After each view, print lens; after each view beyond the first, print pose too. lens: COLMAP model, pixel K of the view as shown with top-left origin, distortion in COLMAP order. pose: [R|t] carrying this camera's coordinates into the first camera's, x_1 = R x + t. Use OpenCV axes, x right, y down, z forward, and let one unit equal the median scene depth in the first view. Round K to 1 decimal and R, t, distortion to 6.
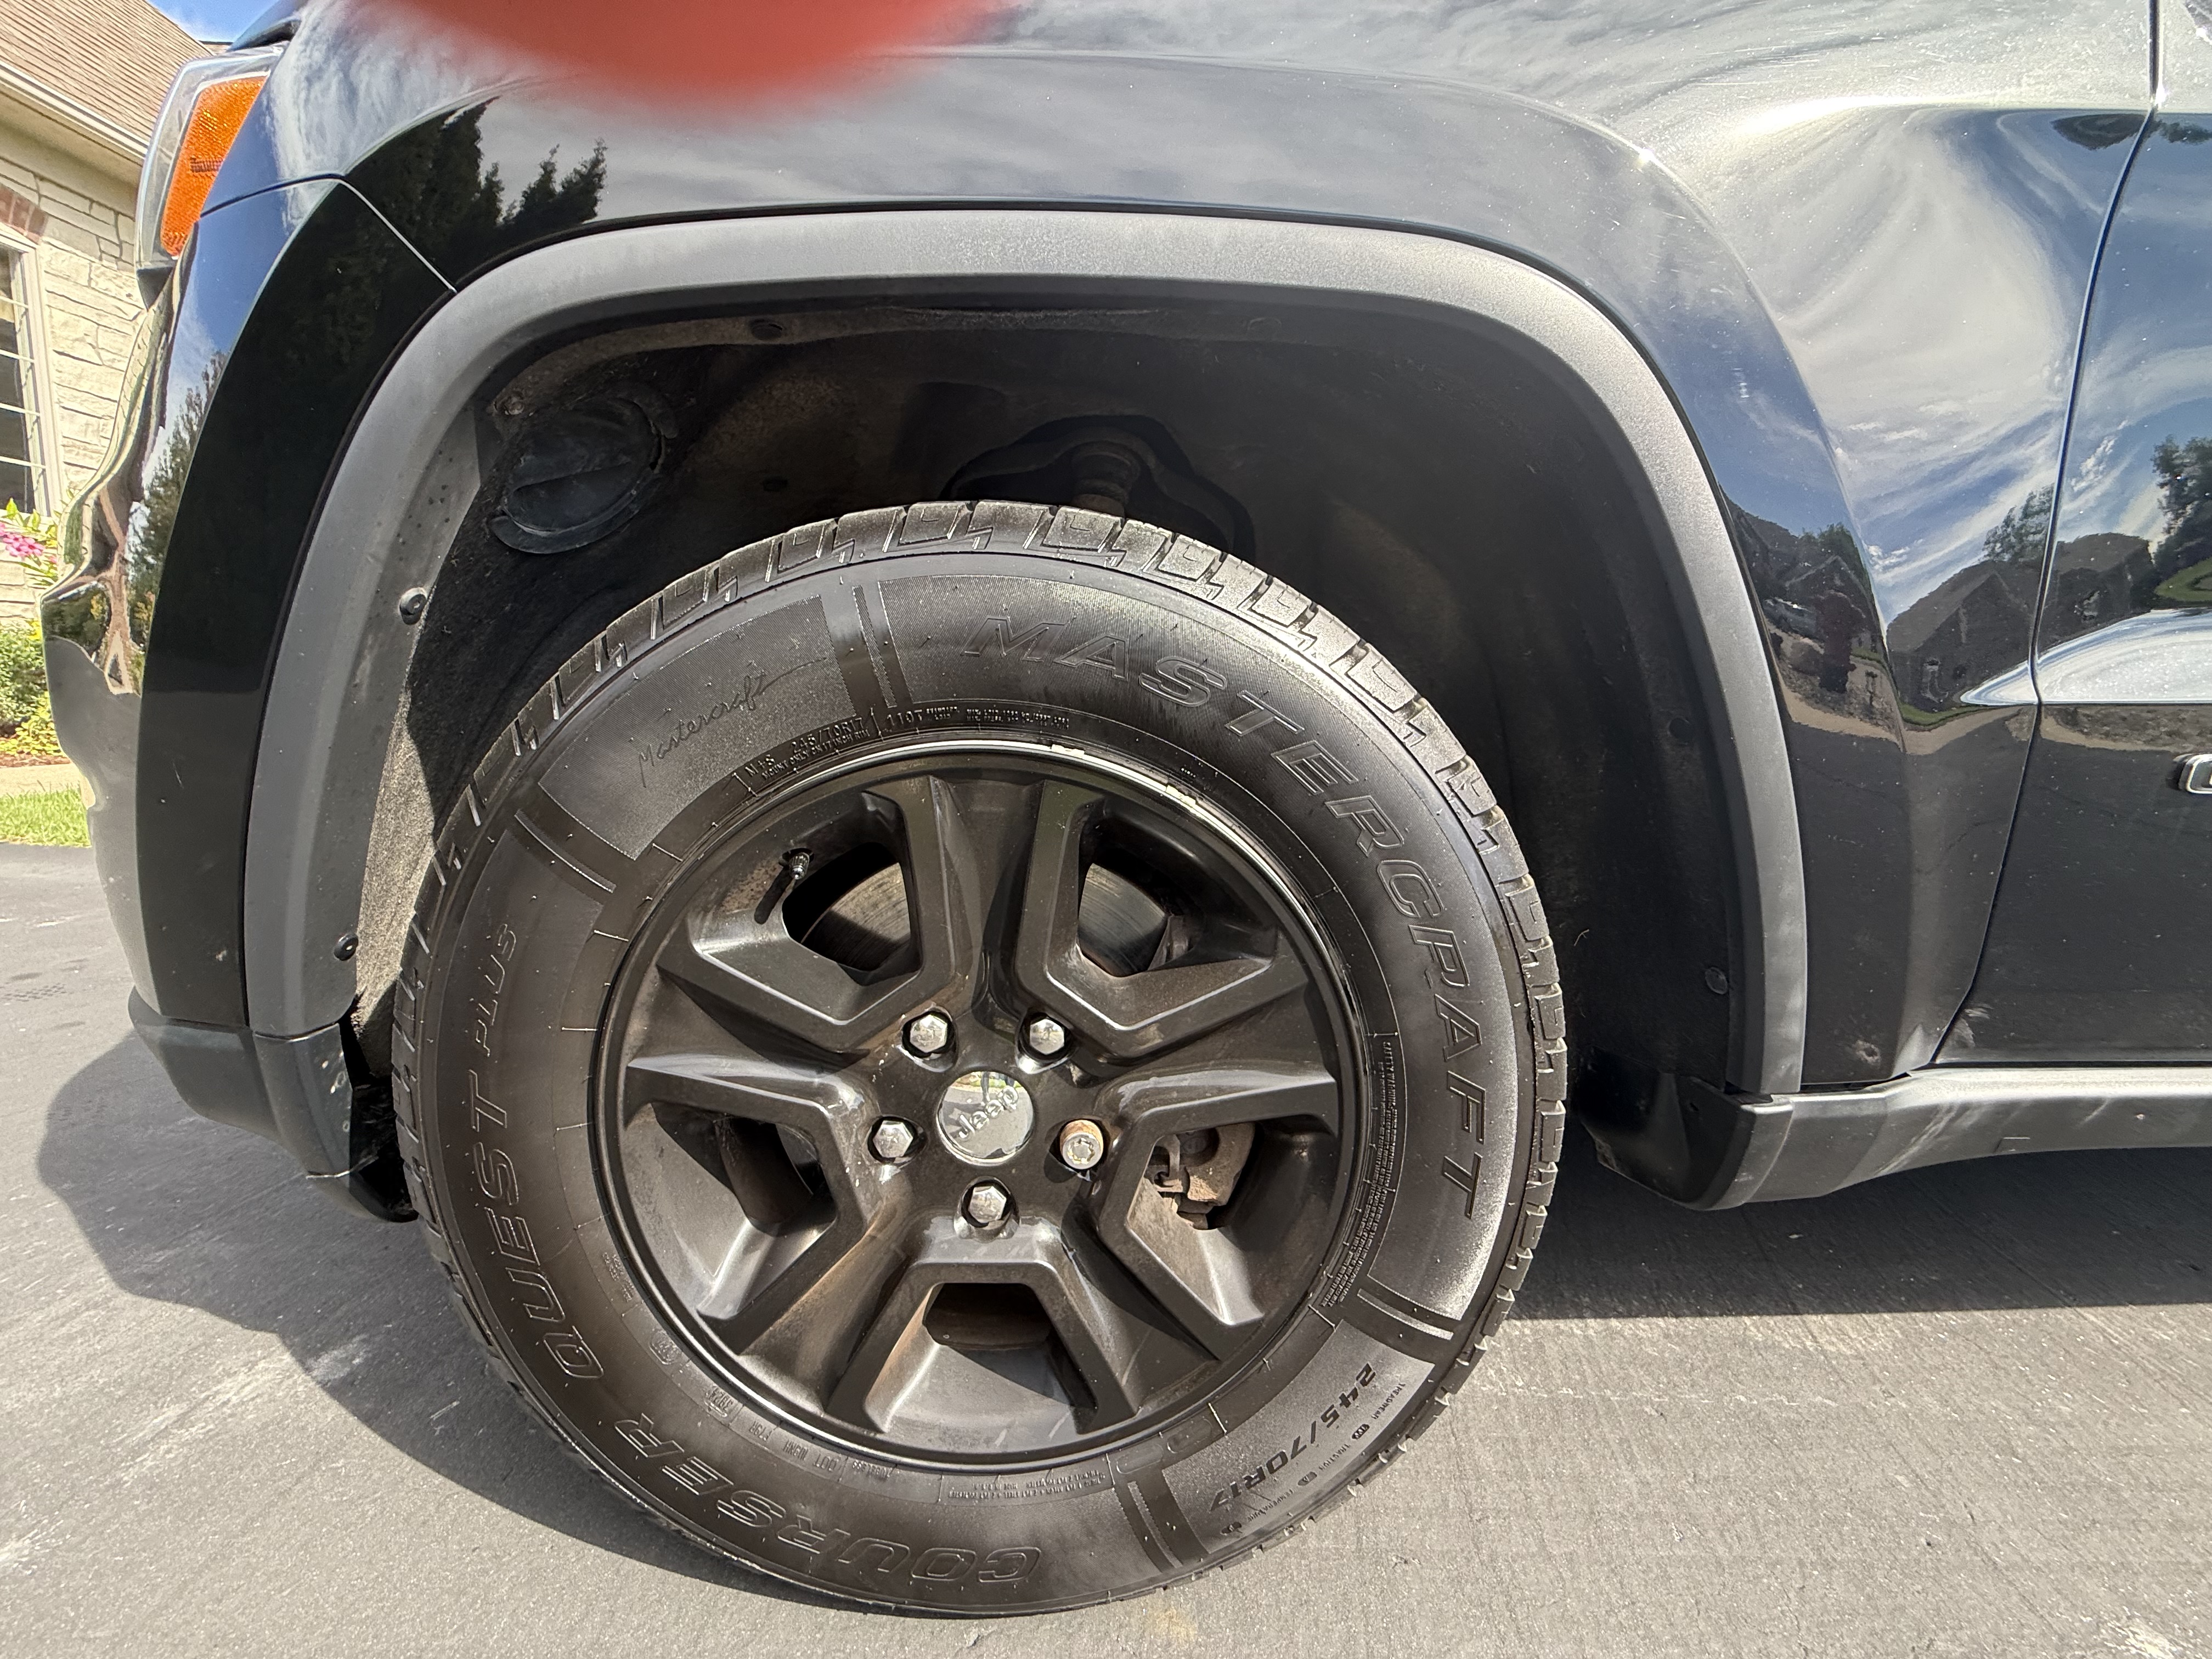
lens RADIAL K [[888.9, 0, 1104.1], [0, 888.9, 824.2], [0, 0, 1]] dist [0.002505, 0.000269]
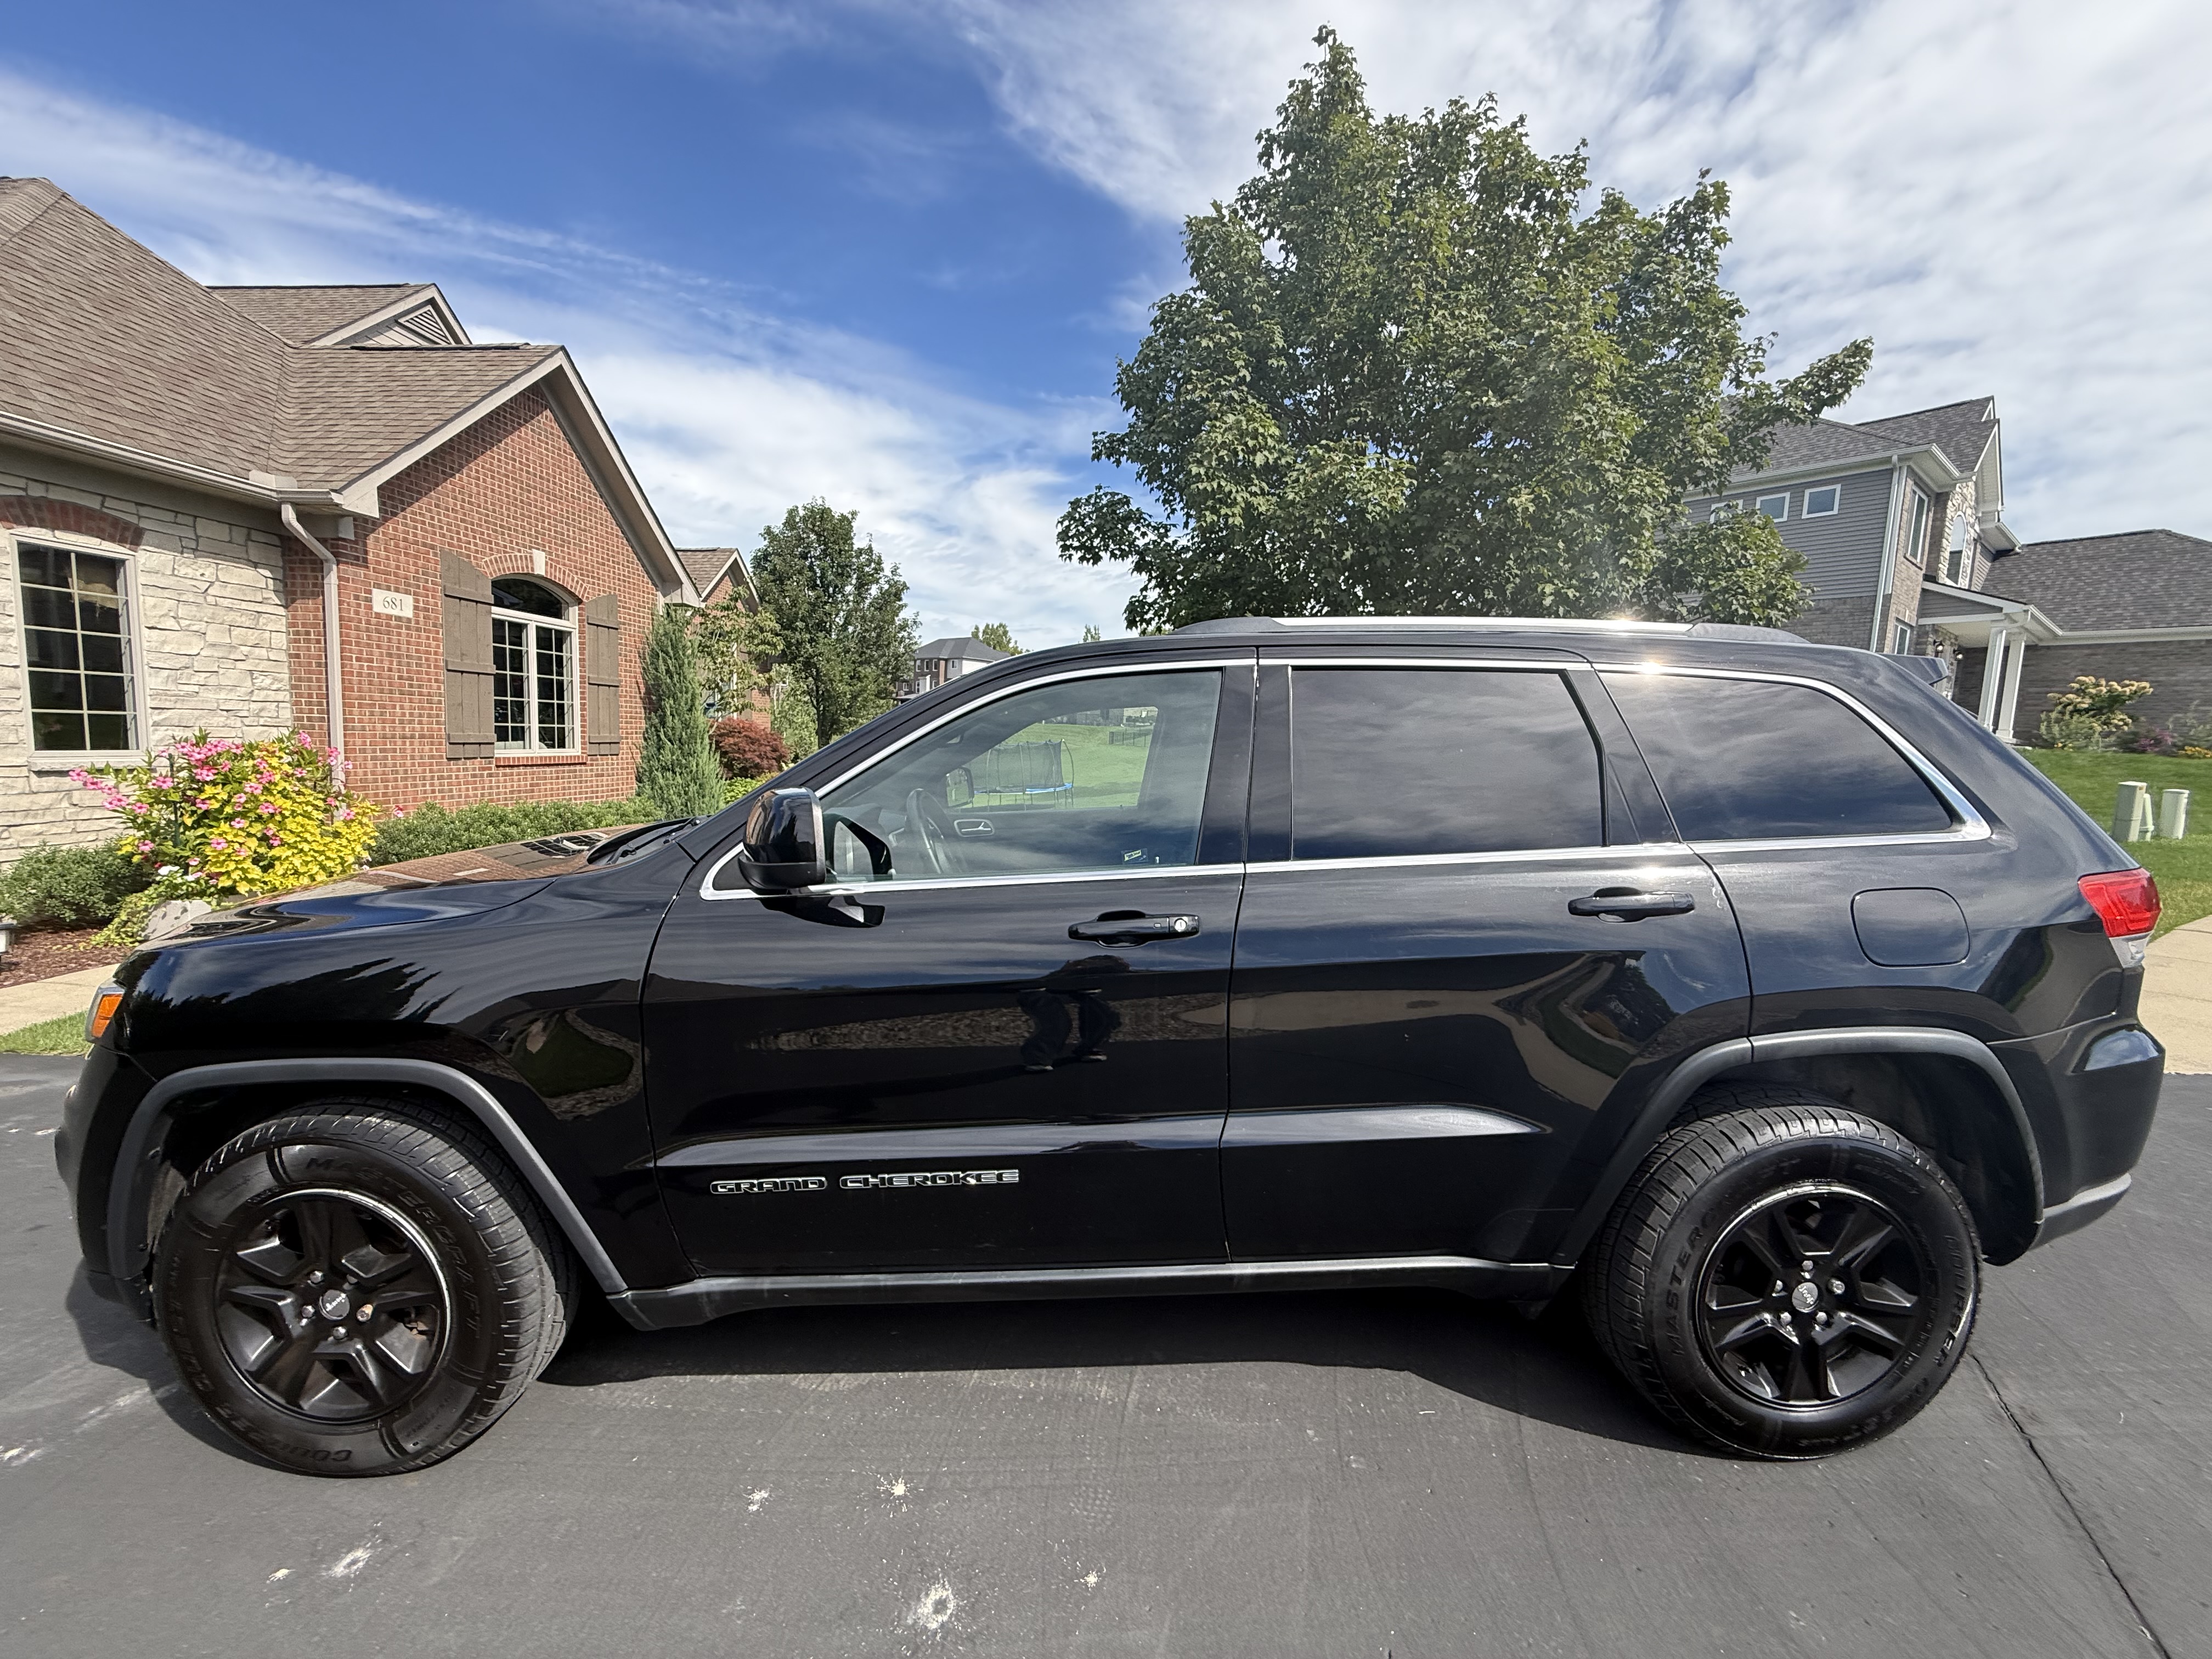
lens RADIAL K [[888.9, 0, 1107.1], [0, 888.9, 834.9], [0, 0, 1]] dist [0.002505, 0.000269]
pose [[0.998295, -0.026736, -0.051880, 2.121619], [0.023999, 0.998323, -0.052687, -0.825120], [0.053202, 0.051352, 0.997263, -1.563628]]
